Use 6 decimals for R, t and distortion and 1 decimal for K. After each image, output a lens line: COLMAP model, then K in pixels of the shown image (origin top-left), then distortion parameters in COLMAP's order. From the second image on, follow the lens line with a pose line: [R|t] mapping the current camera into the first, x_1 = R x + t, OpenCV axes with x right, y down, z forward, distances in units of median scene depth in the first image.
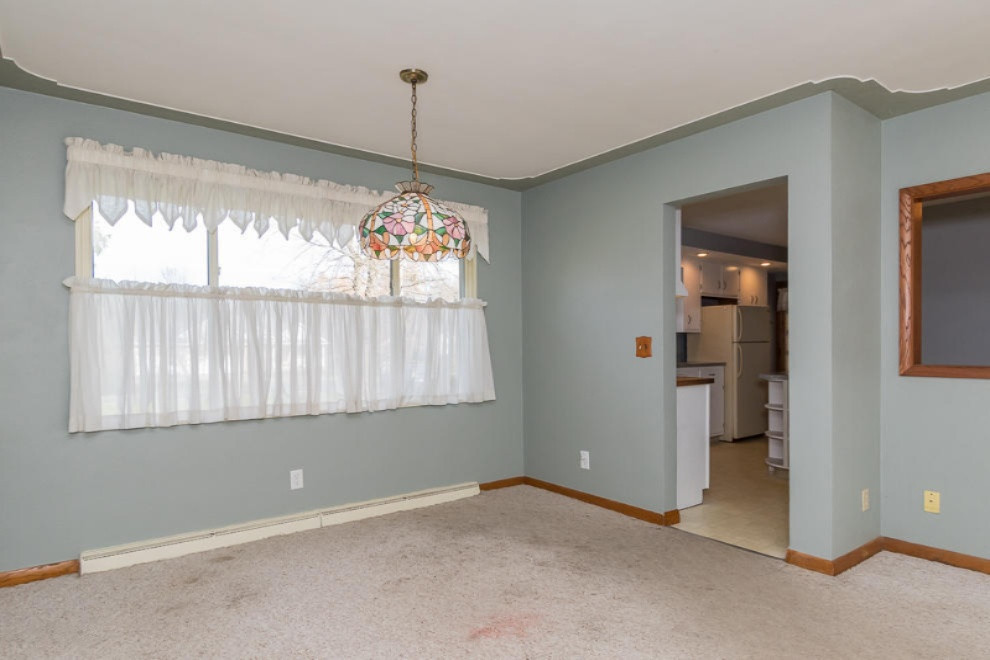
lens RADIAL K [[566.4, 0, 511.9], [0, 566.4, 348.6], [0, 0, 1]] dist [-0.003729, 0.002241]
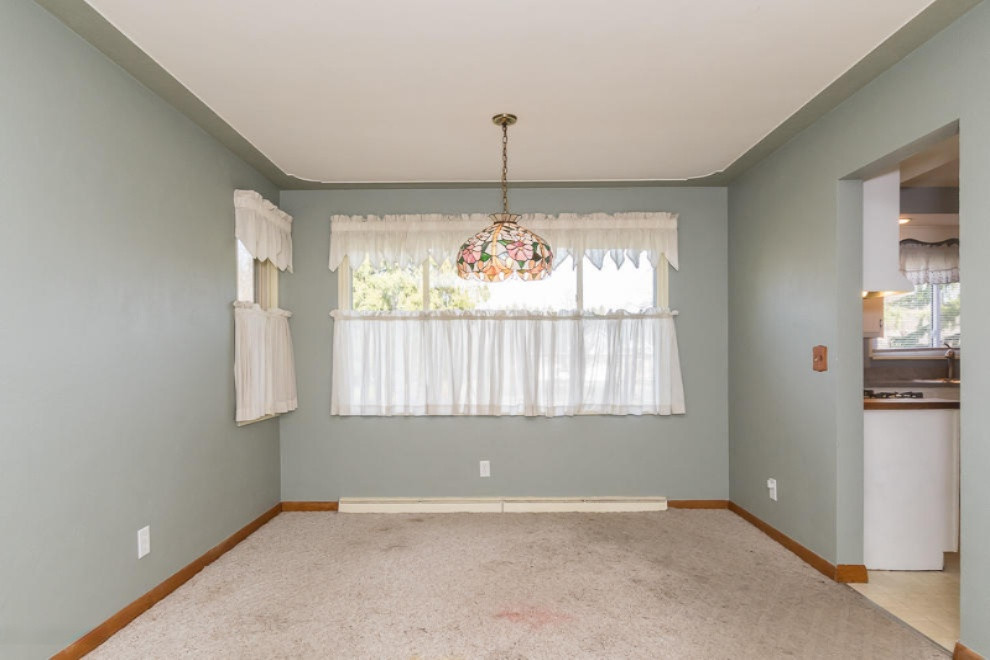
lens RADIAL K [[566.4, 0, 474.7], [0, 566.4, 361.8], [0, 0, 1]] dist [-0.003729, 0.002241]
pose [[0.787365, 0.006705, -0.616451, 0.361571], [-0.002741, 0.999969, 0.007374, -0.003033], [0.616481, -0.004116, 0.787359, 0.052039]]
